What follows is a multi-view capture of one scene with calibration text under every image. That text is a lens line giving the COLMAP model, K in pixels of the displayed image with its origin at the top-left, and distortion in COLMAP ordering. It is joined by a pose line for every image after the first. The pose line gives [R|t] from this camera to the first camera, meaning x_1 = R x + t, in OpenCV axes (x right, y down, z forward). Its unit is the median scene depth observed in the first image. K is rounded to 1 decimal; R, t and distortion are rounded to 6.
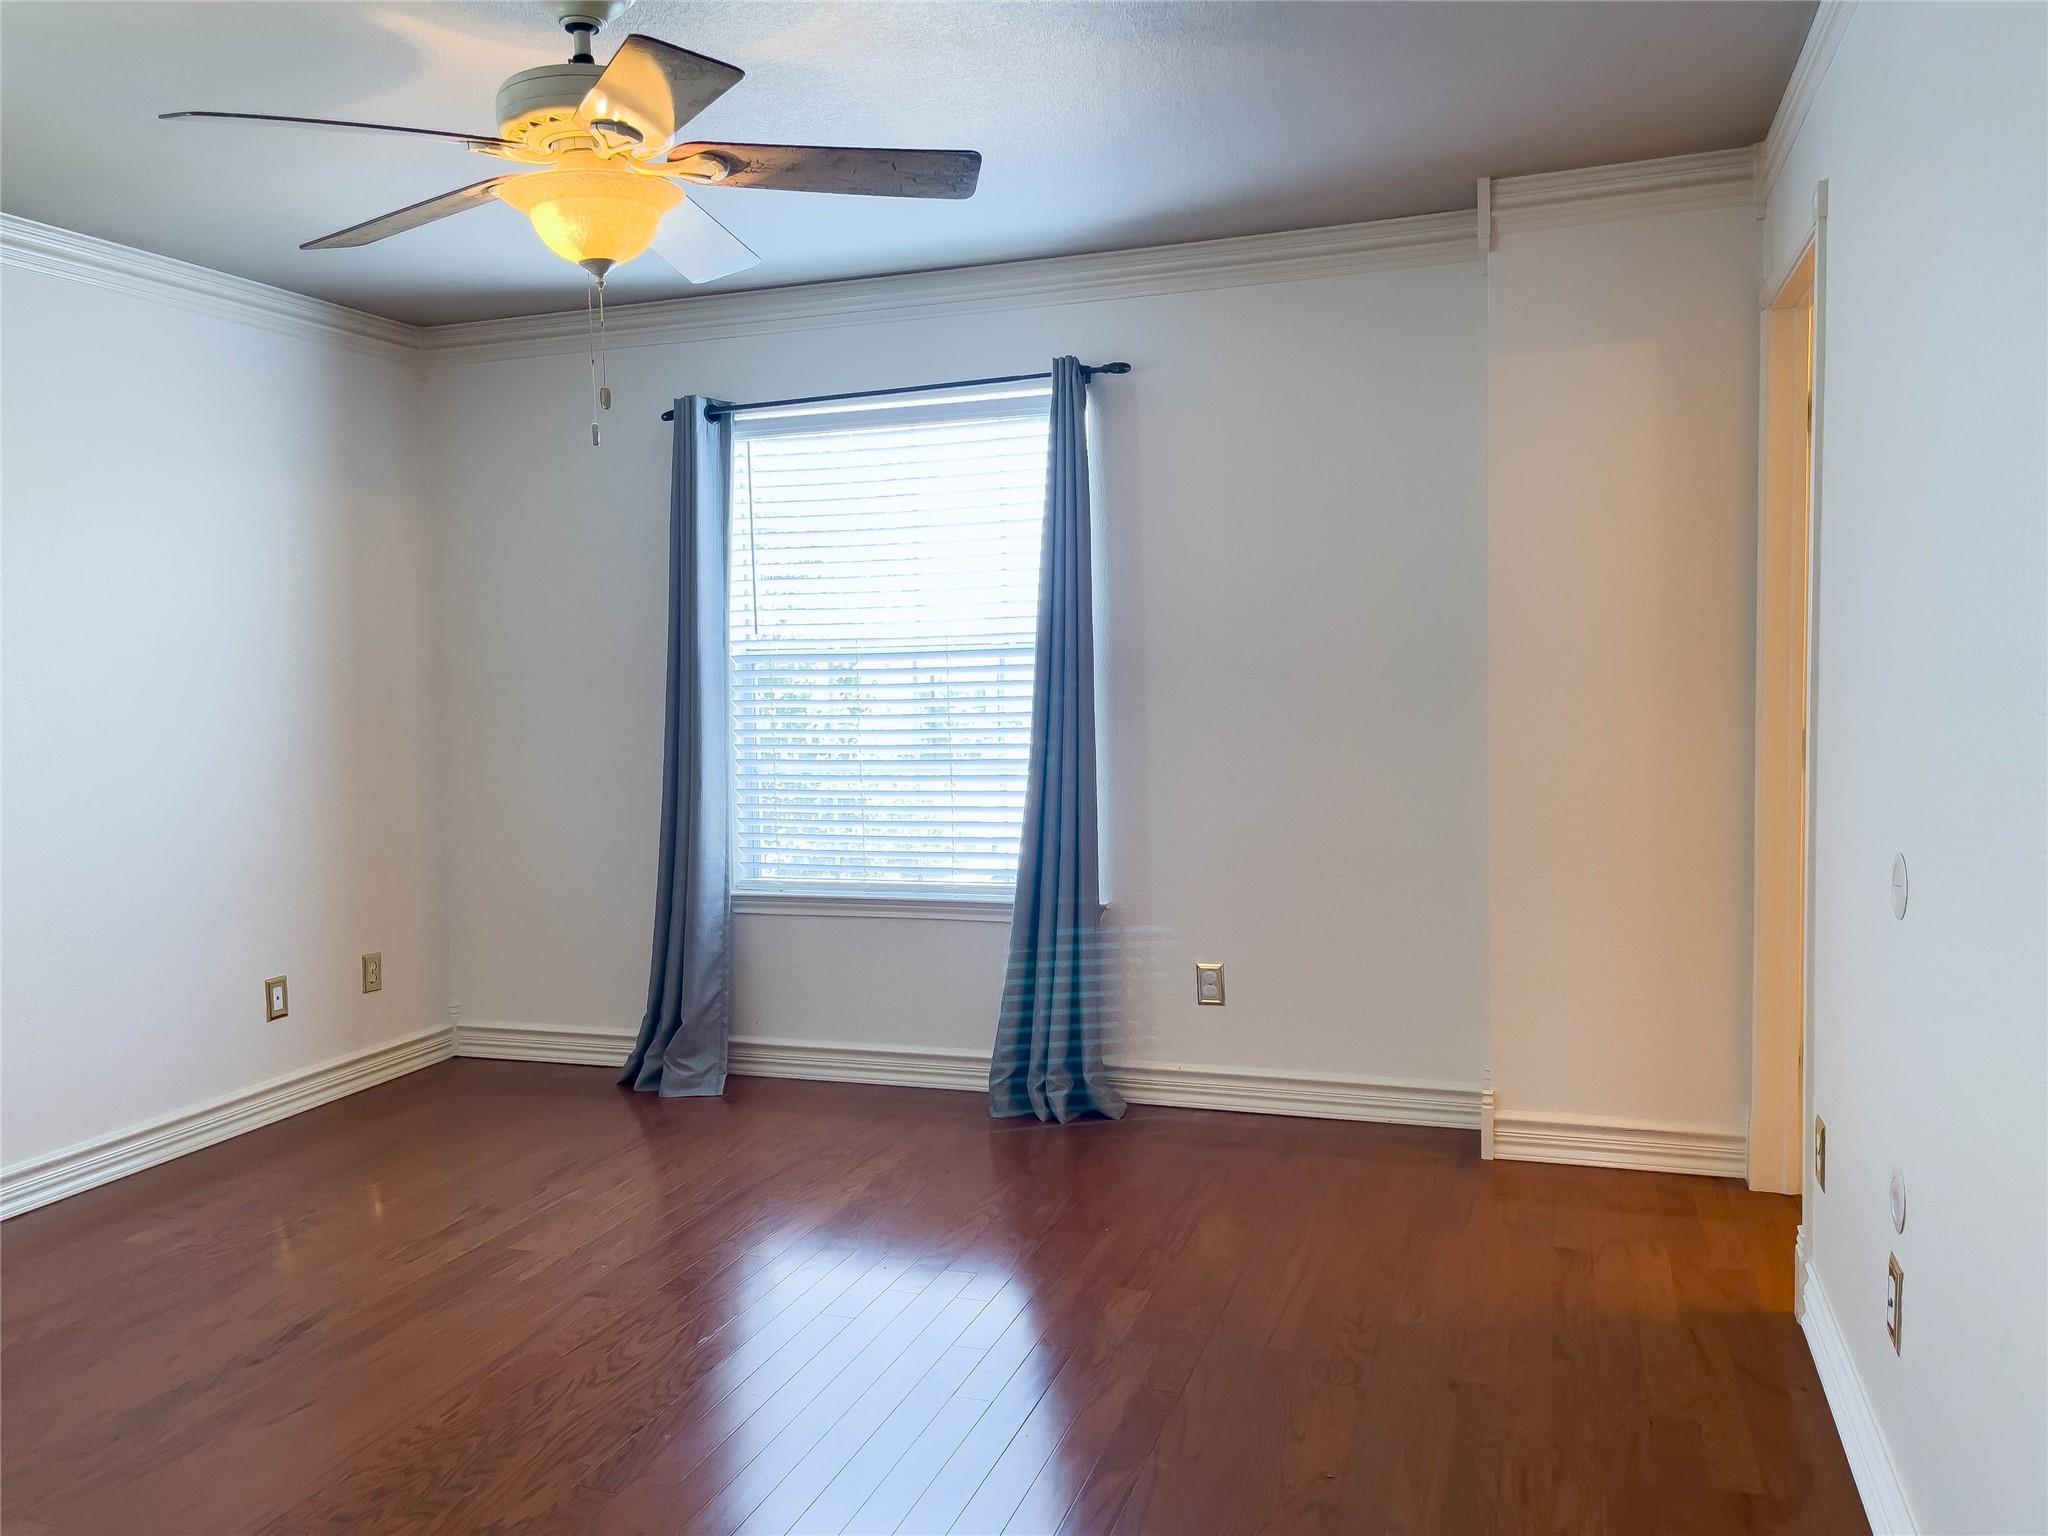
lens RADIAL K [[1566.0, 0, 1023.7], [0, 1566.0, 726.7], [0, 0, 1]] dist [0.126319, -0.175582]
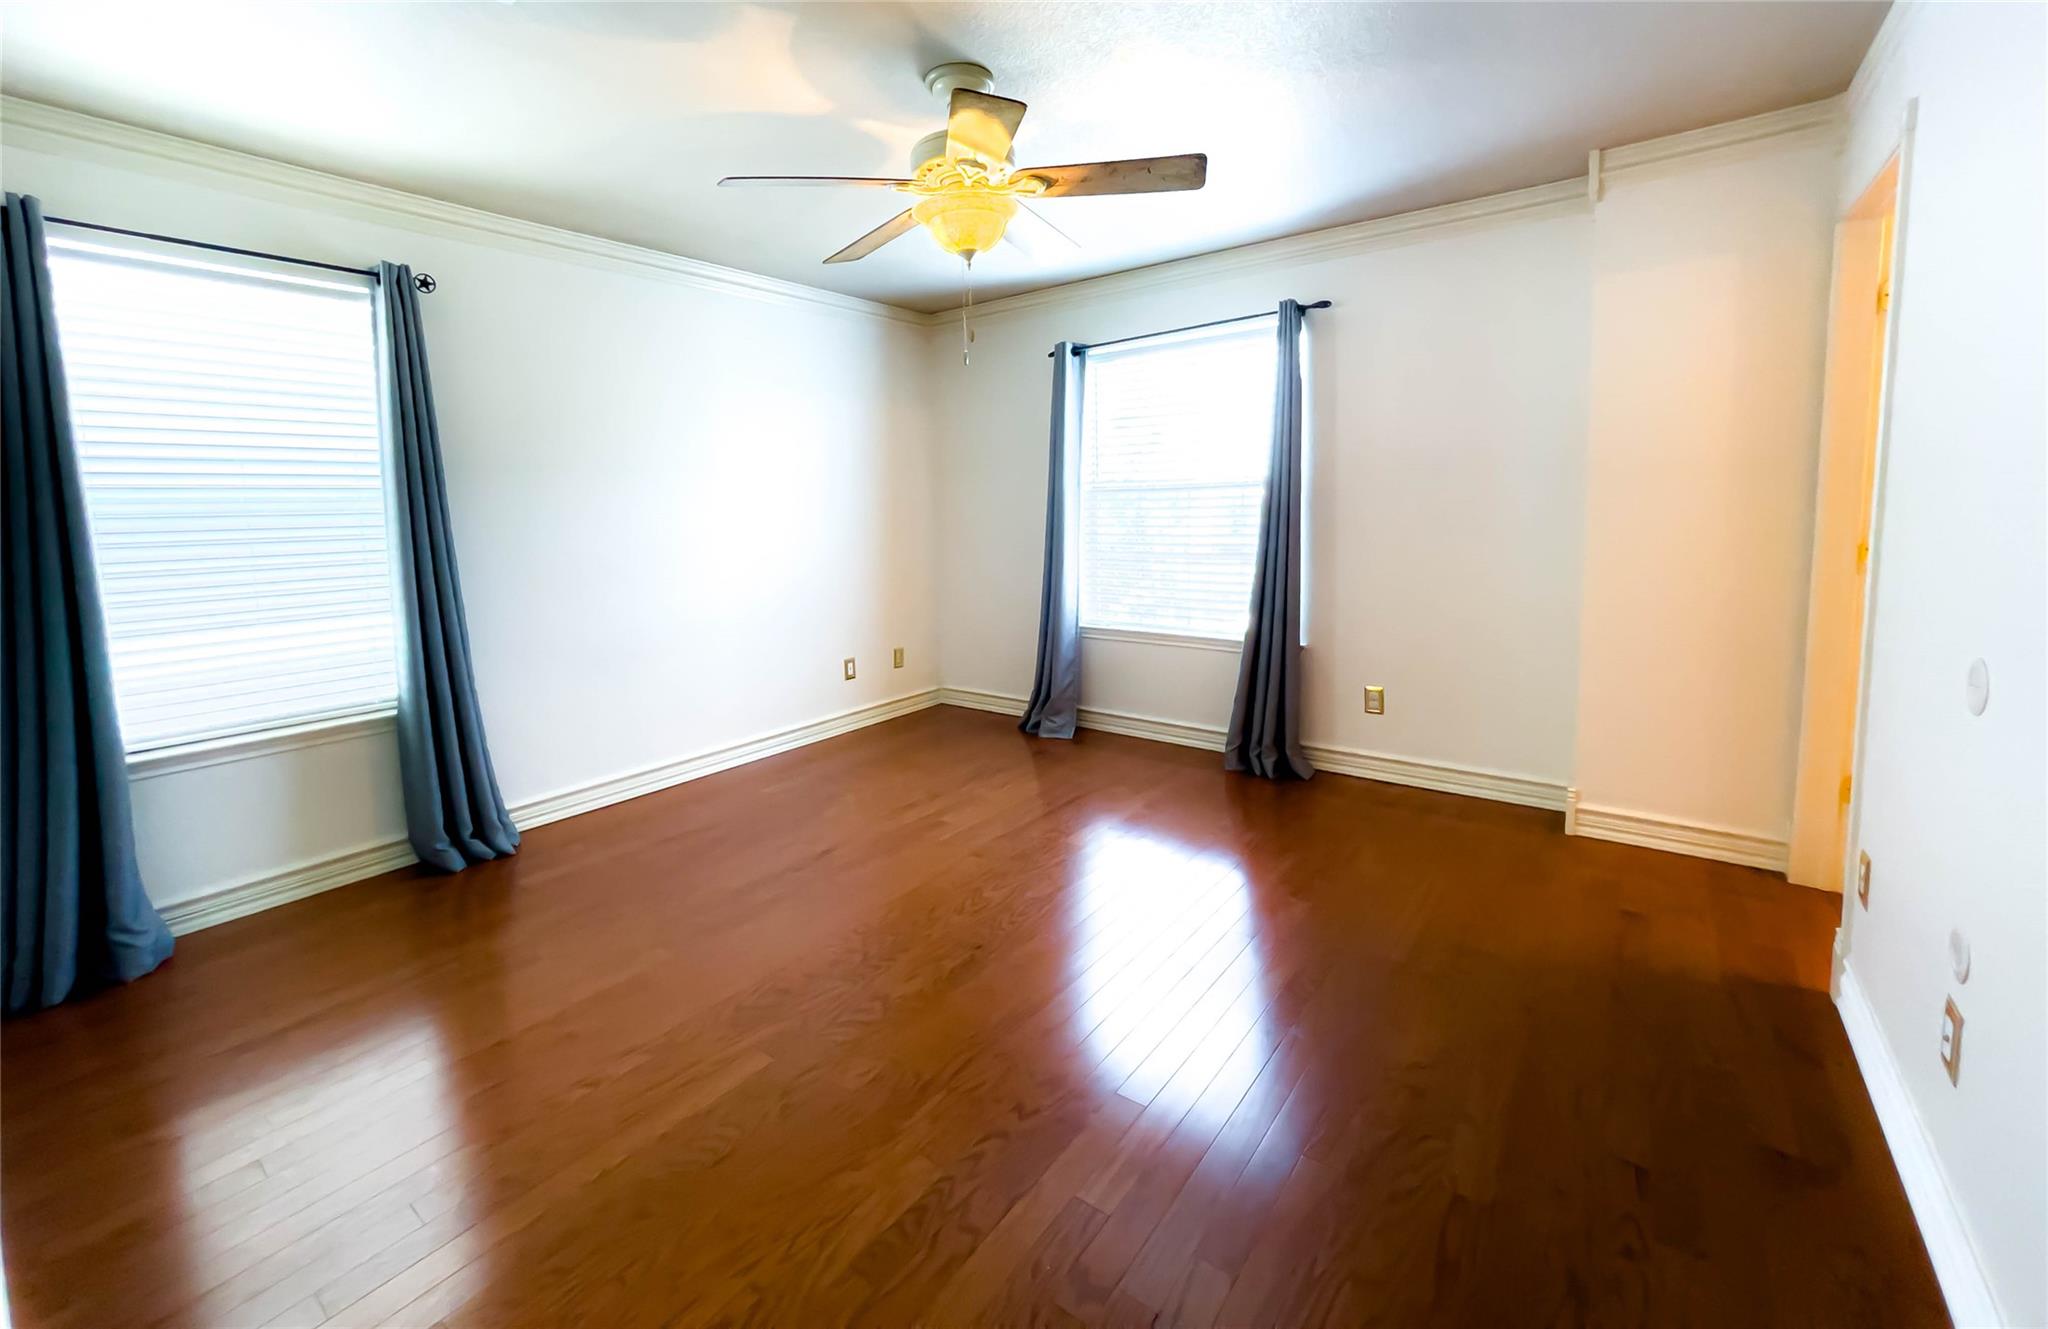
lens RADIAL K [[829.8, 0, 1021.3], [0, 829.8, 564.2], [0, 0, 1]] dist [-0.000483, 0.000002]
pose [[0.950115, 0.025807, -0.310829, 0.041476], [-0.011766, 0.998827, 0.046964, -0.005626], [0.311677, -0.040964, 0.949305, 0.123185]]
